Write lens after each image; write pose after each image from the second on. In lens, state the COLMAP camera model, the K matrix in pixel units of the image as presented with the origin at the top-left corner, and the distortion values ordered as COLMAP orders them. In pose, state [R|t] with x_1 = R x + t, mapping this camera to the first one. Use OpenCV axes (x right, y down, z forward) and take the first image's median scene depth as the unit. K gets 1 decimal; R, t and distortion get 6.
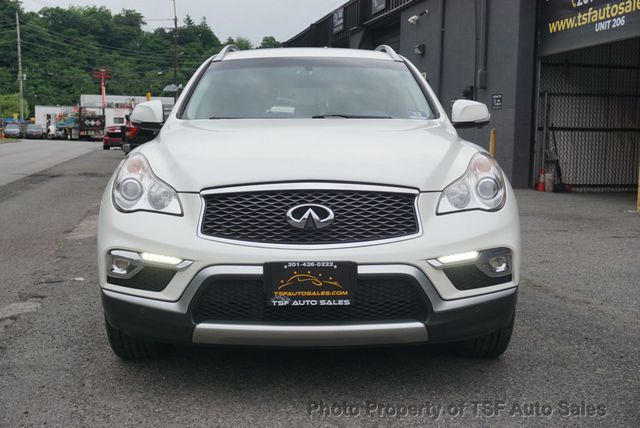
lens RADIAL K [[885.0, 0, 319.9], [0, 885.0, 213.6], [0, 0, 1]] dist [0.105631, 0.000000]
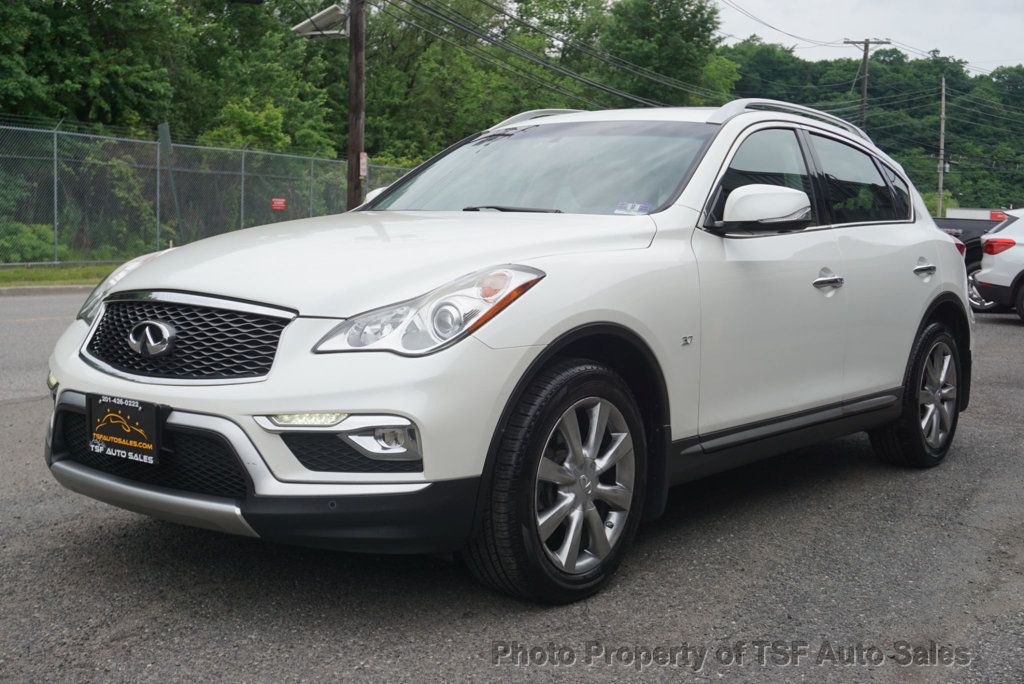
lens RADIAL K [[1244.0, 0, 511.9], [0, 1244.0, 343.1], [0, 0, 1]] dist [0.054734, 0.000000]
pose [[0.759086, 0.076738, -0.646452, 0.886158], [-0.085560, 0.996174, 0.017785, -0.036567], [0.645343, 0.041810, 0.762748, 0.406955]]
